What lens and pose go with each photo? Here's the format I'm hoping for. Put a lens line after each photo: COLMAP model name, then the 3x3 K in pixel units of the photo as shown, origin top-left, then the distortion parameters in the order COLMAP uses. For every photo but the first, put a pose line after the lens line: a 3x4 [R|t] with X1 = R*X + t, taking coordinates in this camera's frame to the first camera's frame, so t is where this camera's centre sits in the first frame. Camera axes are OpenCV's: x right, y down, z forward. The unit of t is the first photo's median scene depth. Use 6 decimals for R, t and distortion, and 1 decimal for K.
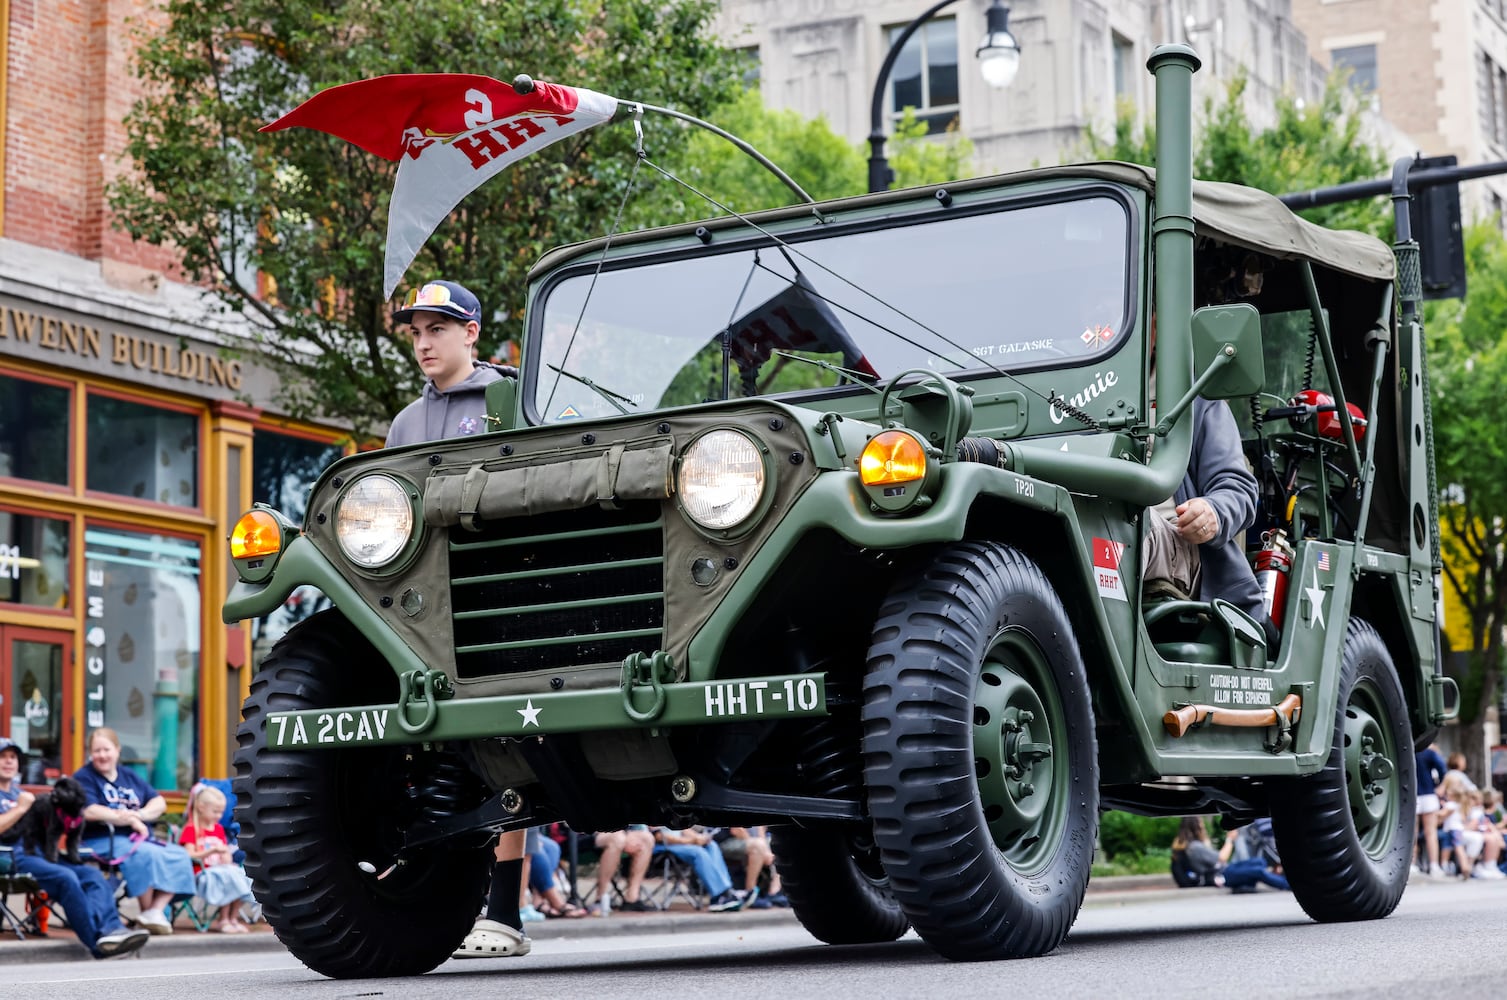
lens RADIAL K [[3090.6, 0, 807.2], [0, 3090.6, 481.4], [0, 0, 1]] dist [-0.206591, 0.040752]
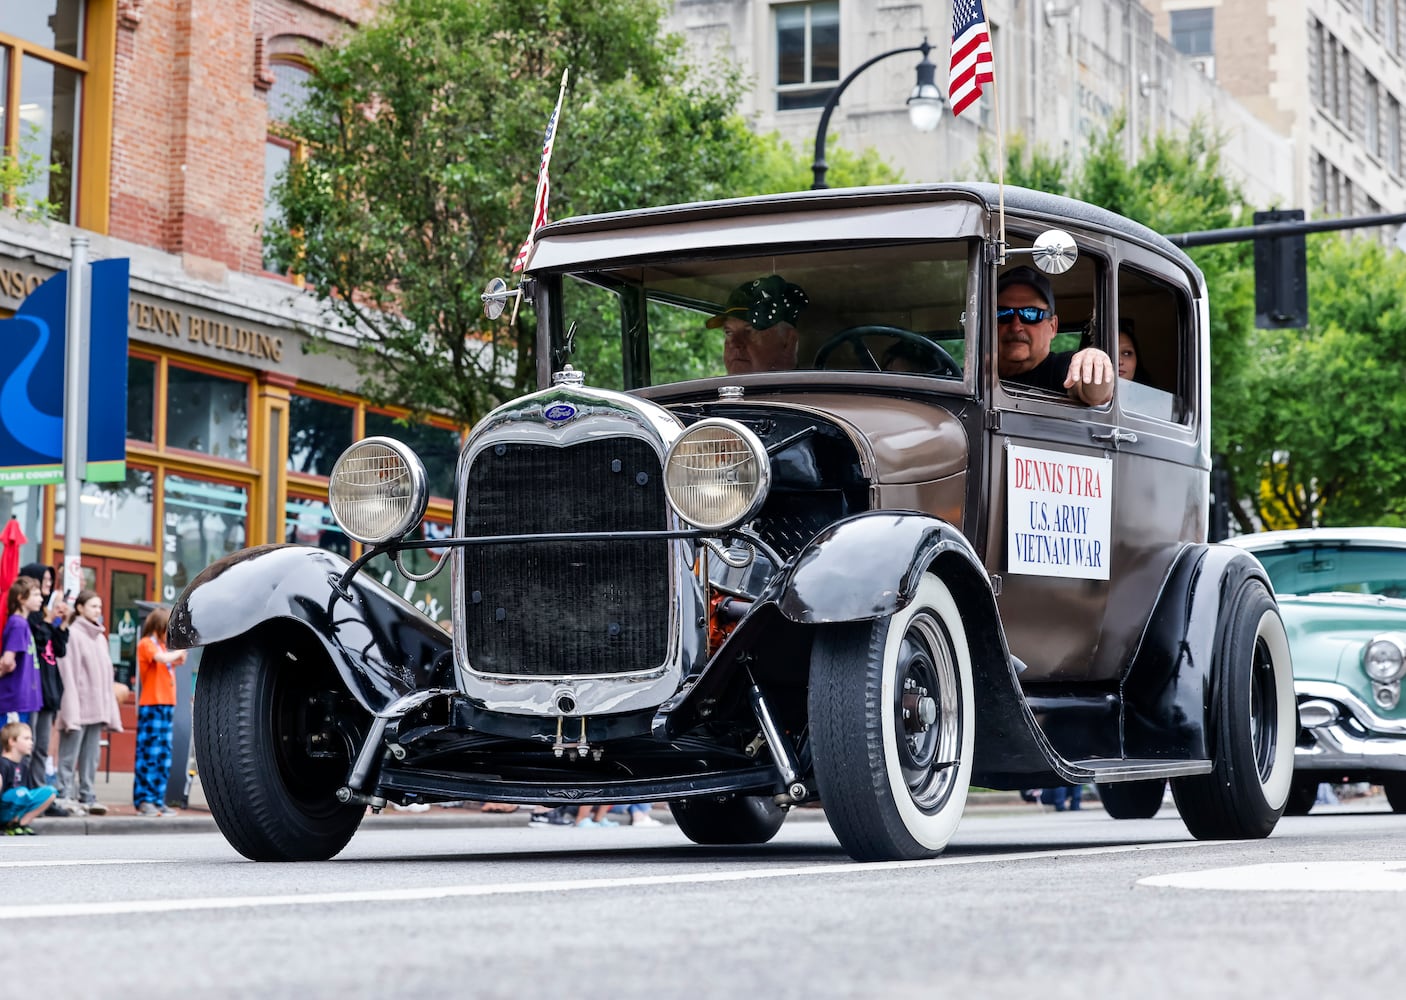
lens RADIAL K [[3210.6, 0, 703.0], [0, 3210.6, 500.0], [0, 0, 1]] dist [-0.198413, 0.048131]
pose [[0.998624, 0.036226, 0.037913, -0.070181], [-0.037689, 0.998544, 0.038600, -0.031910], [-0.036460, -0.039976, 0.998535, -0.259085]]
